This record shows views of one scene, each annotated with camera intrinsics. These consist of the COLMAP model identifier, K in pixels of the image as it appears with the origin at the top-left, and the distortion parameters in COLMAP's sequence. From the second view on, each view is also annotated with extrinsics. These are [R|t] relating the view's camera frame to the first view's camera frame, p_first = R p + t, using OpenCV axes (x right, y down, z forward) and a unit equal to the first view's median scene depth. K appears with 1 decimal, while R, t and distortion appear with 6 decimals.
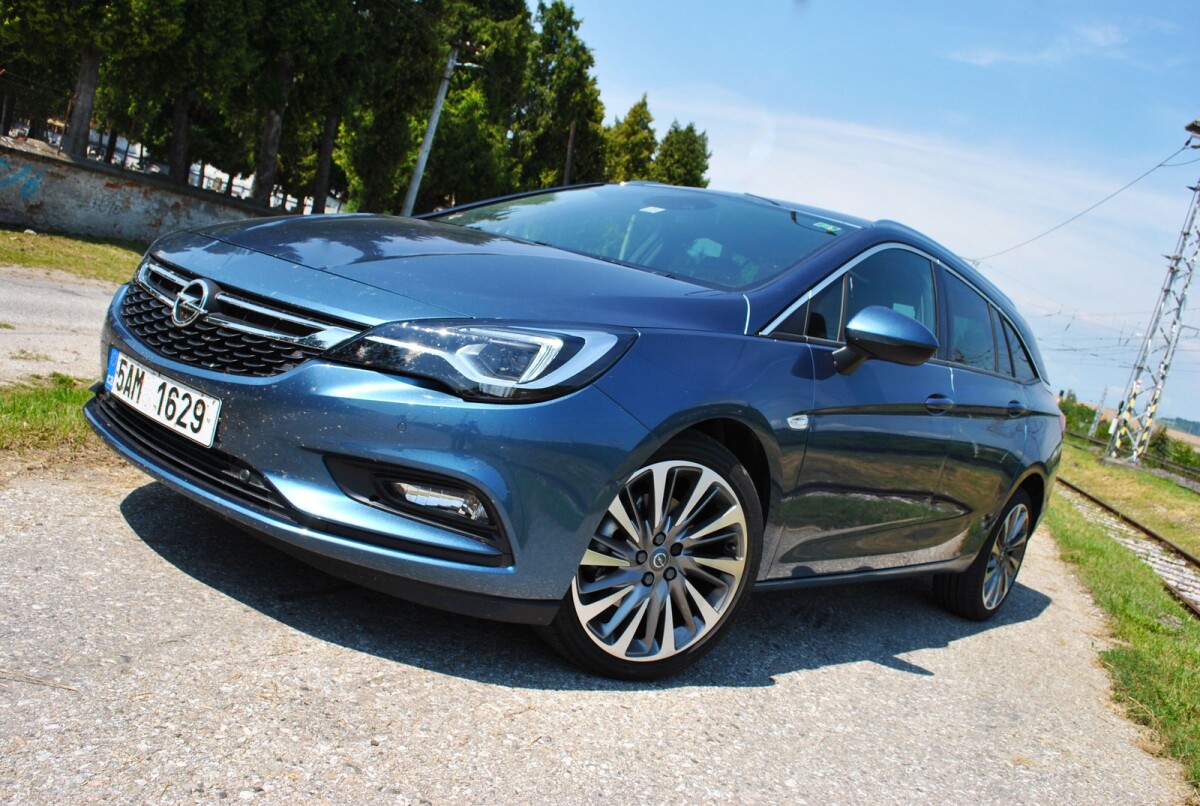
lens RADIAL K [[1031.3, 0, 596.0], [0, 1031.3, 395.7], [0, 0, 1]] dist [-0.092386, 0.021863]
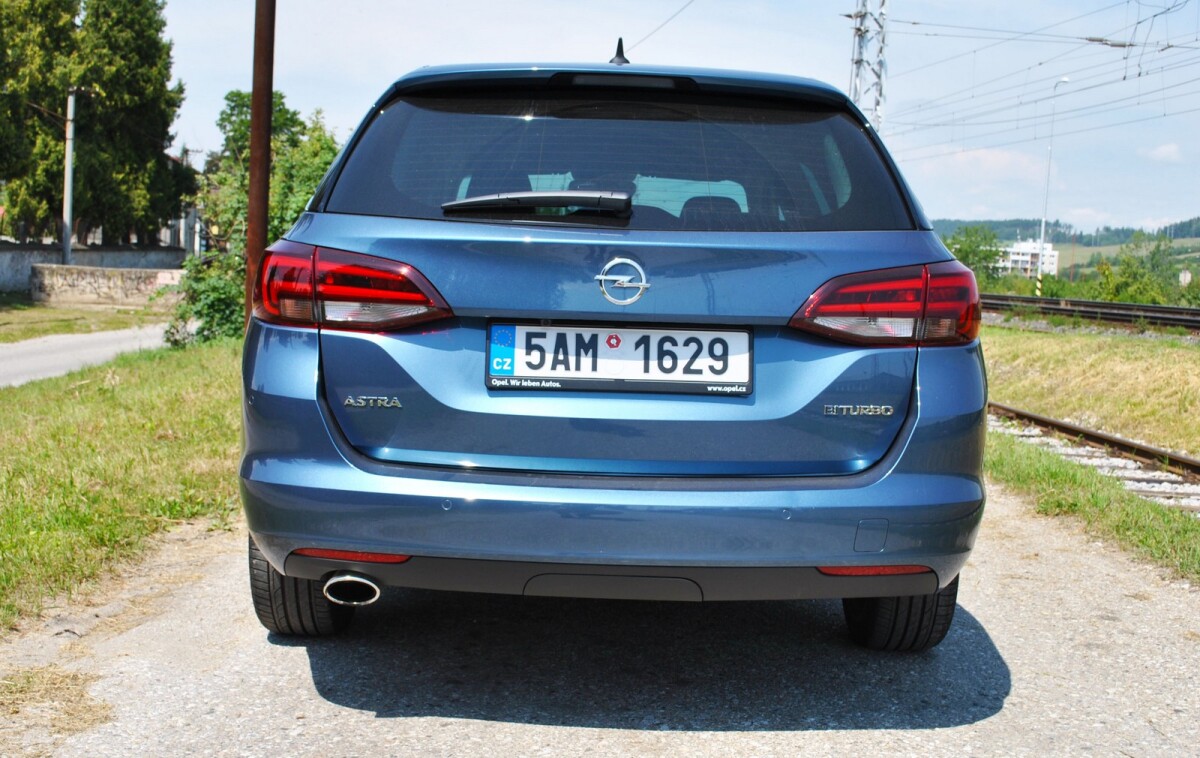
lens RADIAL K [[1468.0, 0, 595.1], [0, 1468.0, 372.0], [0, 0, 1]] dist [-0.058036, 0.000000]
pose [[0.911064, -0.252897, 0.325585, -0.037836], [0.243292, 0.967379, 0.070620, -0.065284], [-0.332824, 0.014873, 0.942872, 0.536253]]
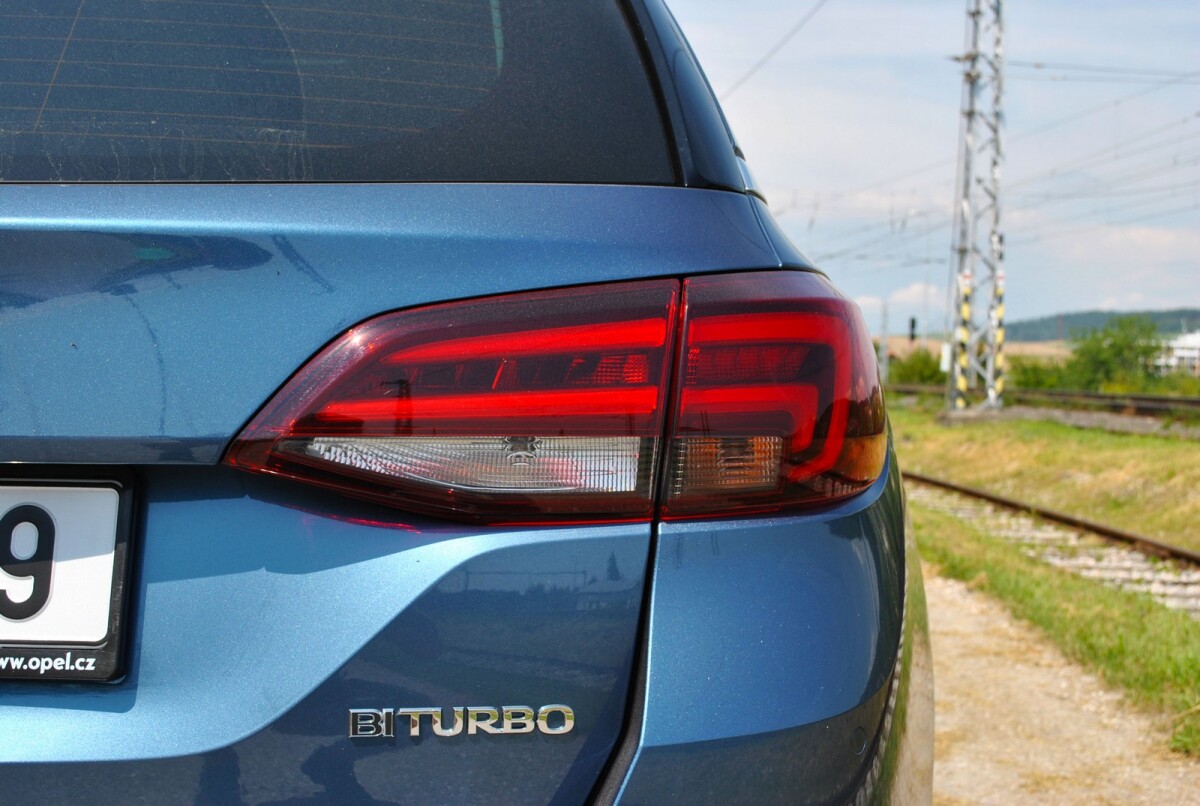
lens RADIAL K [[1701.9, 0, 601.0], [0, 1701.9, 393.1], [0, 0, 1]] dist [-0.028003, 0.000000]
pose [[0.923123, -0.247620, 0.294158, 0.250750], [0.259103, 0.965850, -0.000069, -0.012065], [-0.284095, 0.076281, 0.955757, 0.886876]]
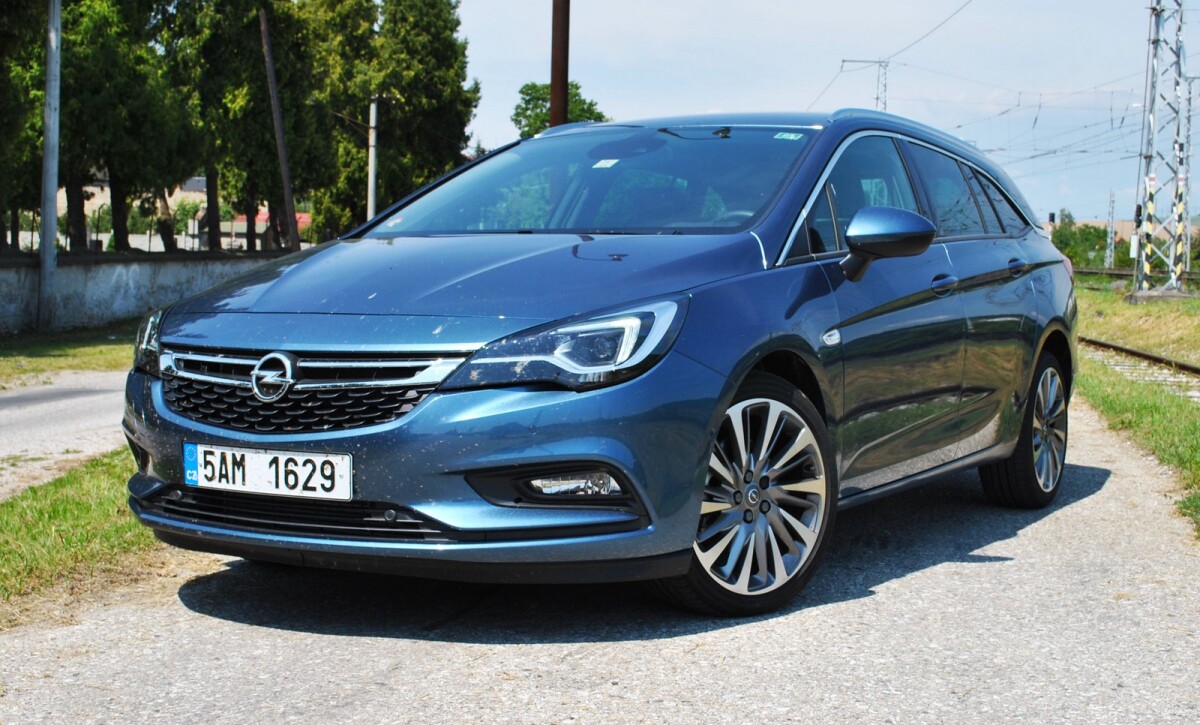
lens RADIAL K [[1599.7, 0, 602.1], [0, 1599.7, 374.9], [0, 0, 1]] dist [-0.065347, 0.000000]
pose [[0.953943, -0.265220, 0.140181, -0.162093], [0.265303, 0.963989, 0.018441, -0.018271], [-0.140023, 0.019599, 0.989954, -0.347738]]
